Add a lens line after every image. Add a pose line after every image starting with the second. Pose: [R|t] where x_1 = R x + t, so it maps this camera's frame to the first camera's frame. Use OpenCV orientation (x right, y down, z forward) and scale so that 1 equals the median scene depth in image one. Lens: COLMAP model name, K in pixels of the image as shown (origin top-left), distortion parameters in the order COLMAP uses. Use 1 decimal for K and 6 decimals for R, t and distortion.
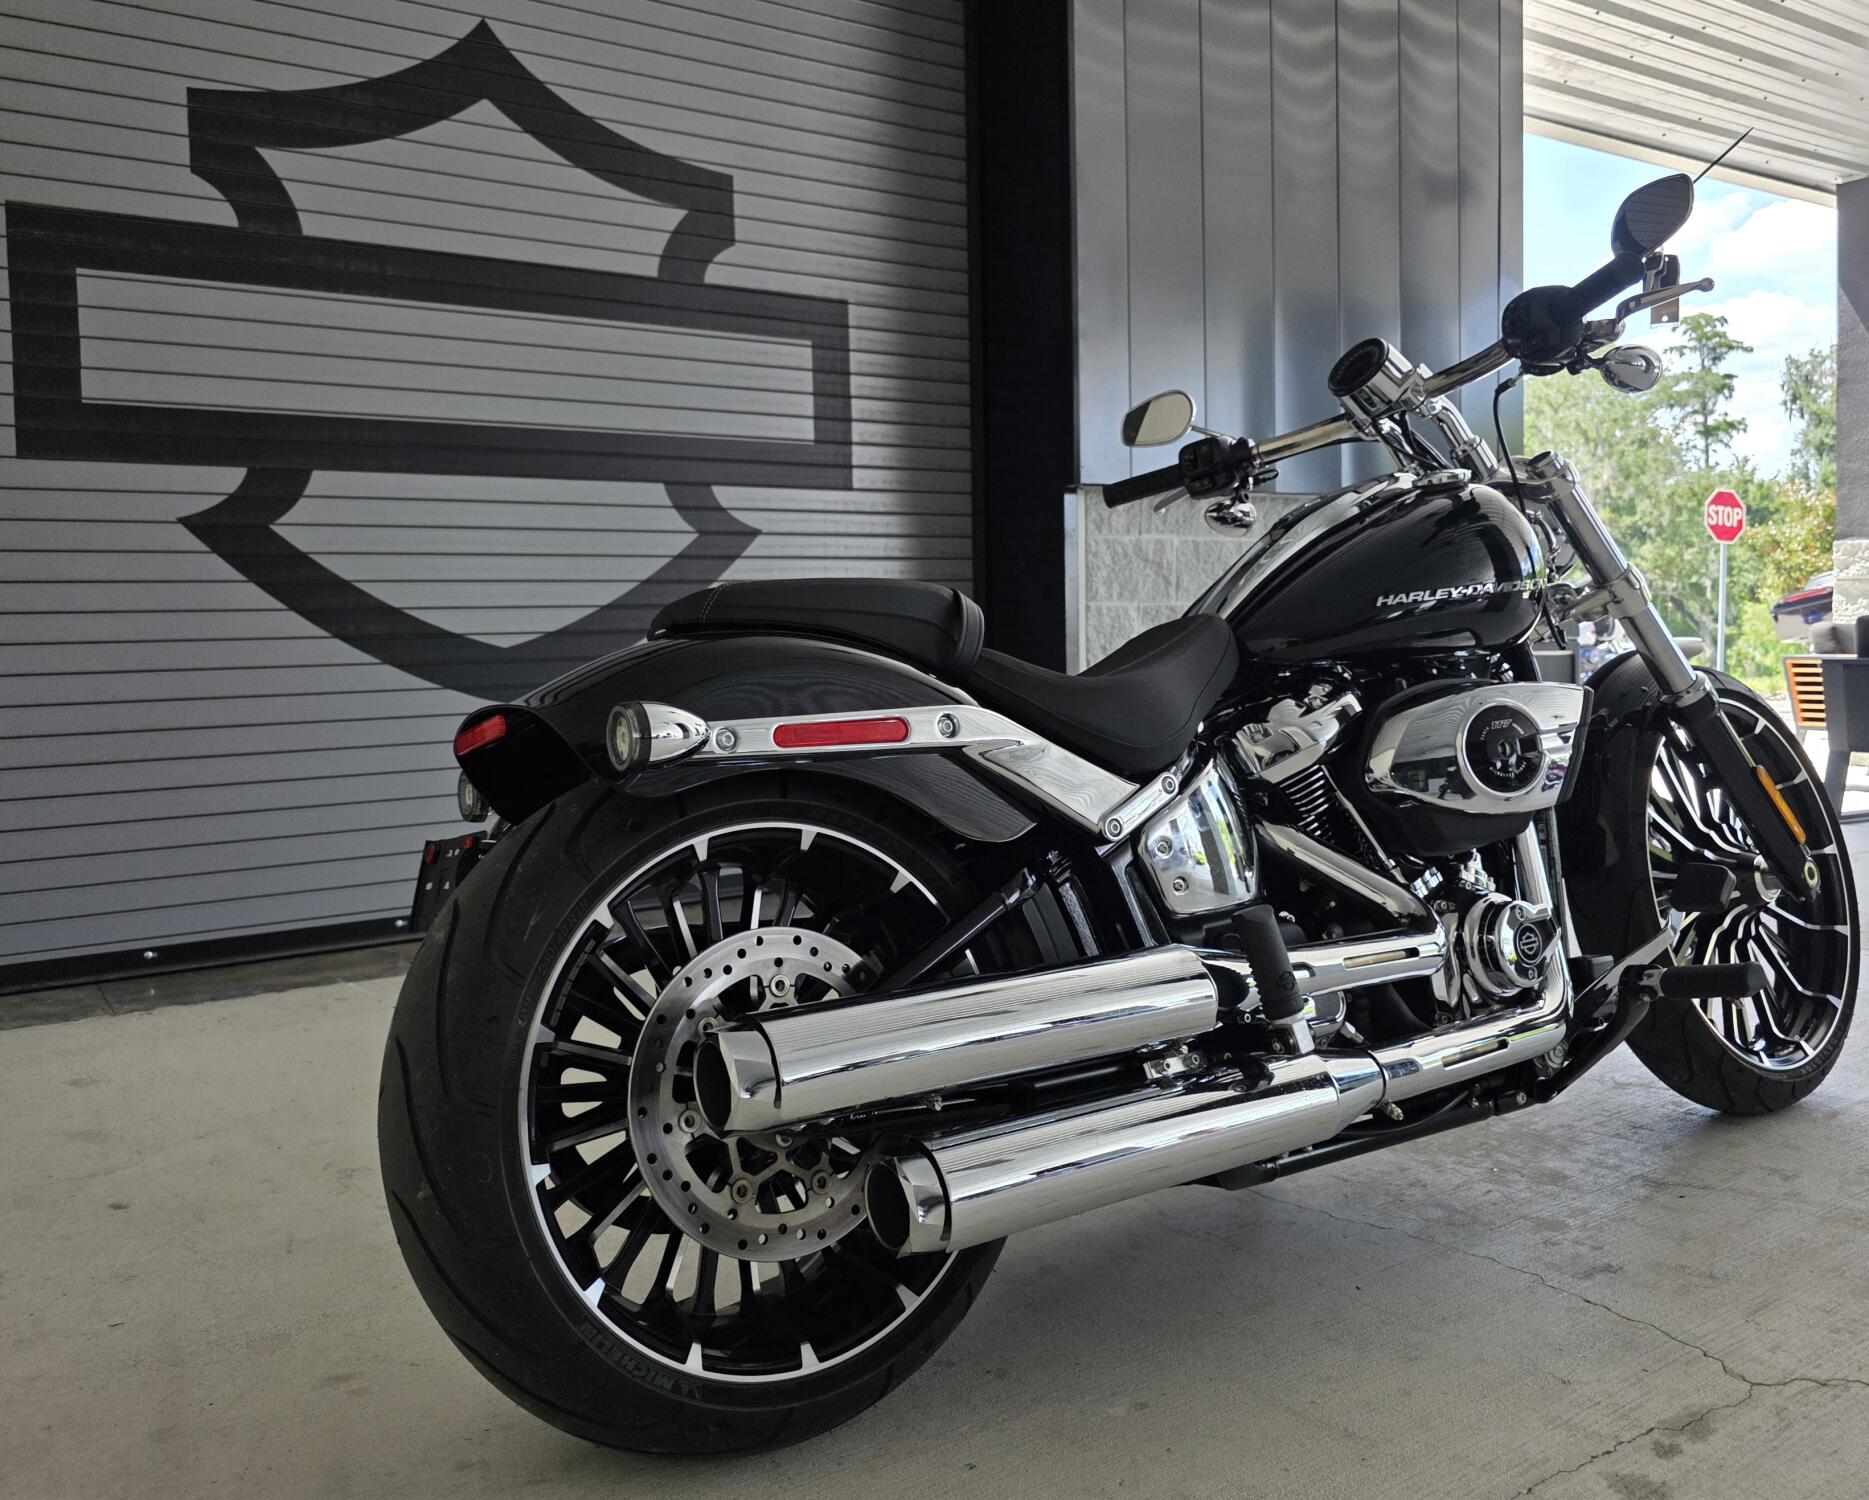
lens RADIAL K [[1604.6, 0, 931.4], [0, 1604.6, 747.6], [0, 0, 1]] dist [0.008281, -0.000985]
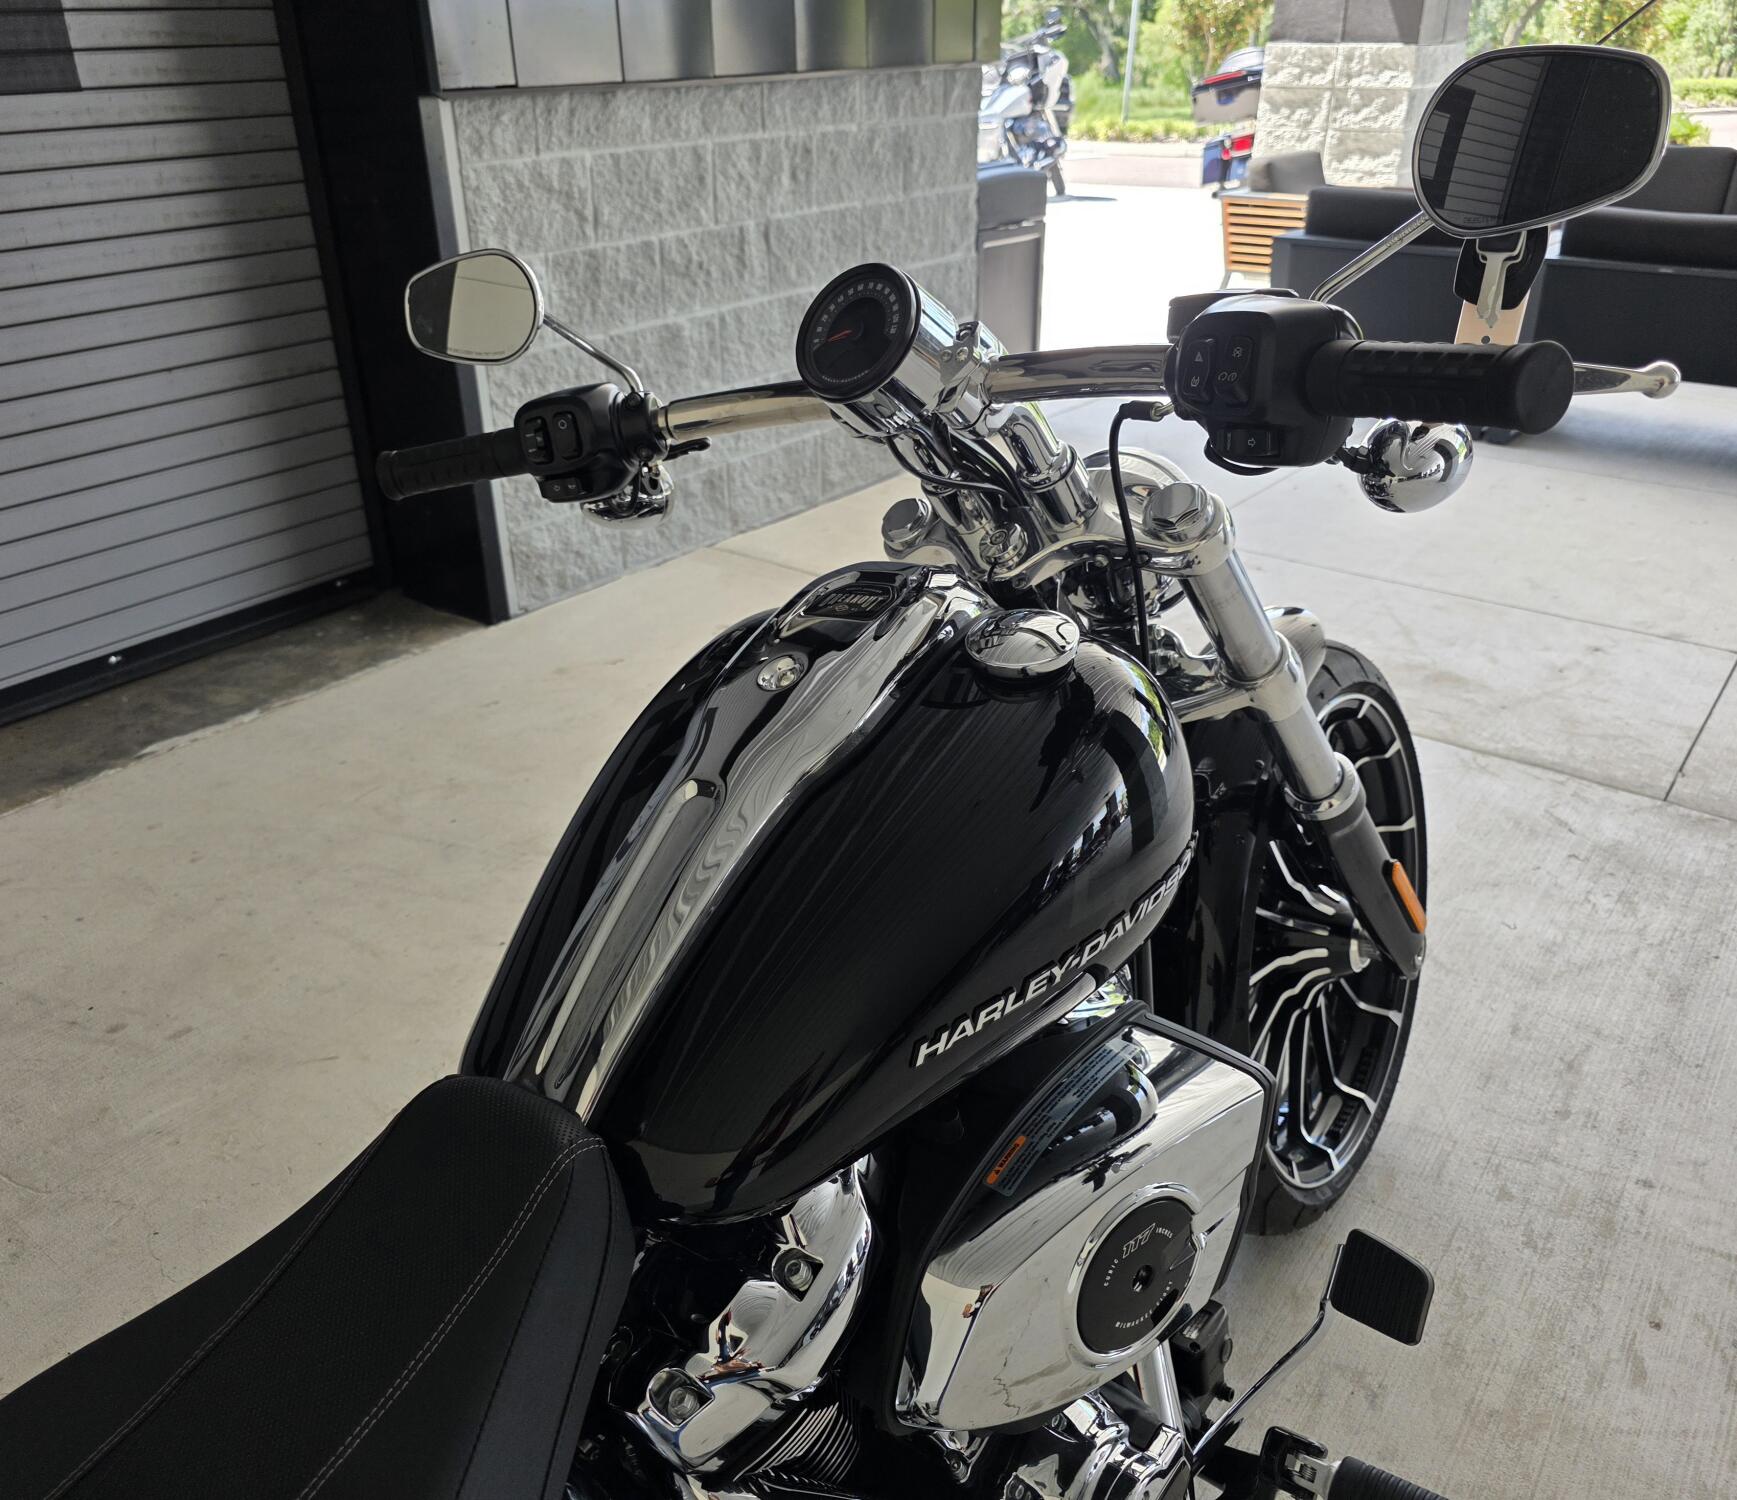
lens RADIAL K [[1325.6, 0, 869.0], [0, 1325.6, 751.7], [0, 0, 1]] dist [0.022329, -0.009548]
pose [[0.954078, -0.124365, 0.272524, 0.074188], [-0.004957, 0.903070, 0.429464, -0.149662], [-0.299519, -0.411093, 0.860983, 0.309807]]
